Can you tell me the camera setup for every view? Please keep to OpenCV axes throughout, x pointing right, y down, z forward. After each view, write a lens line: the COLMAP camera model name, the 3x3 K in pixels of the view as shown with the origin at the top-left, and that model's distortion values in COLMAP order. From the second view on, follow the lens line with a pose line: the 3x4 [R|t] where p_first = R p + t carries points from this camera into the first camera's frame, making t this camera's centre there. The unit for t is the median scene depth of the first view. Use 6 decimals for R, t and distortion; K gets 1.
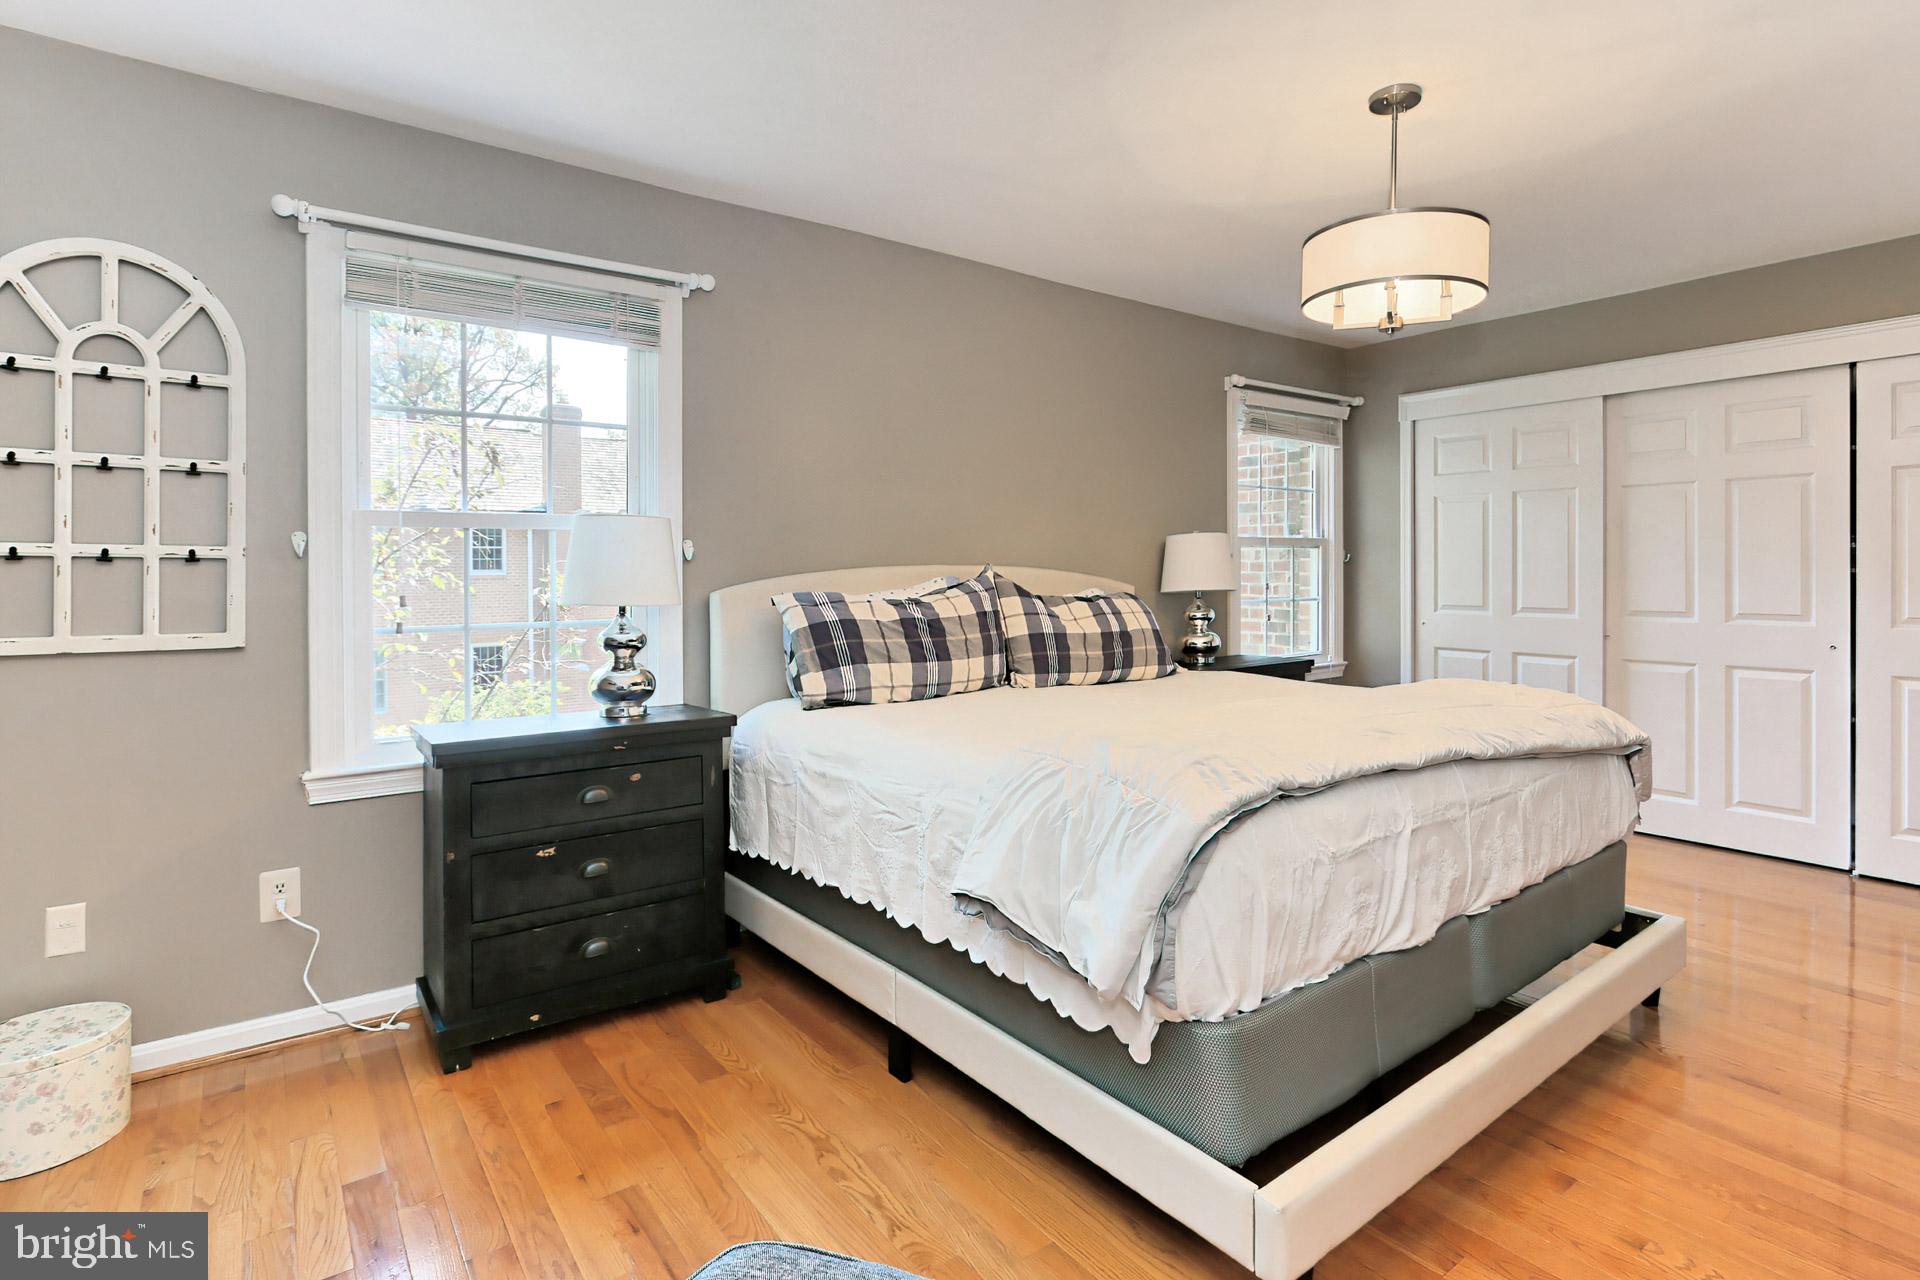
lens RADIAL K [[945.7, 0, 962.7], [0, 945.7, 564.4], [0, 0, 1]] dist [0.004488, 0.002137]
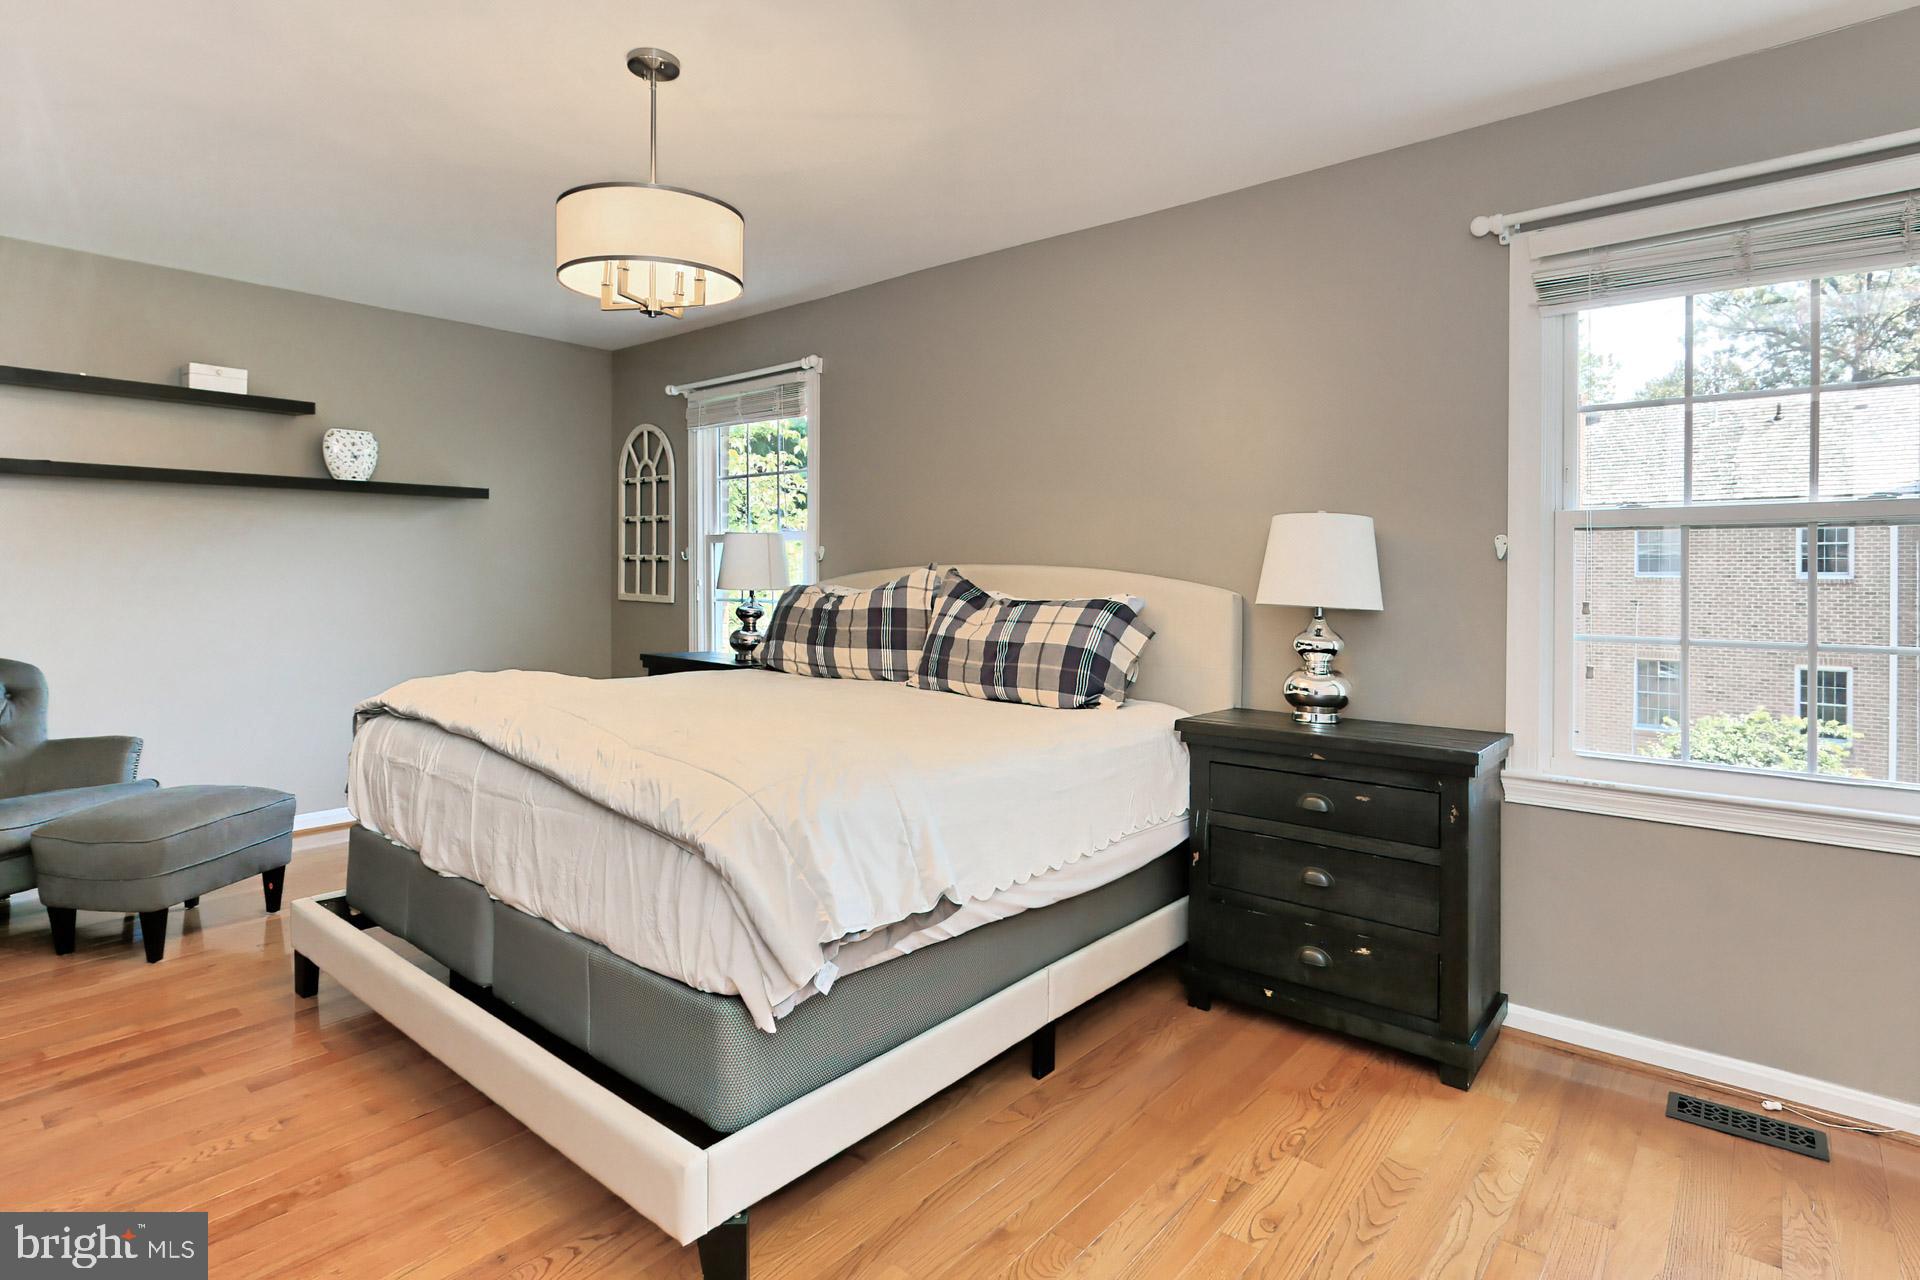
lens RADIAL K [[994.6, 0, 955.9], [0, 994.6, 574.5], [0, 0, 1]] dist [0.000315, 0.000360]
pose [[0.212877, 0.010701, -0.977020, 1.075559], [-0.000882, 0.999942, 0.010760, -0.000034], [0.977079, -0.001429, 0.212874, 0.795233]]
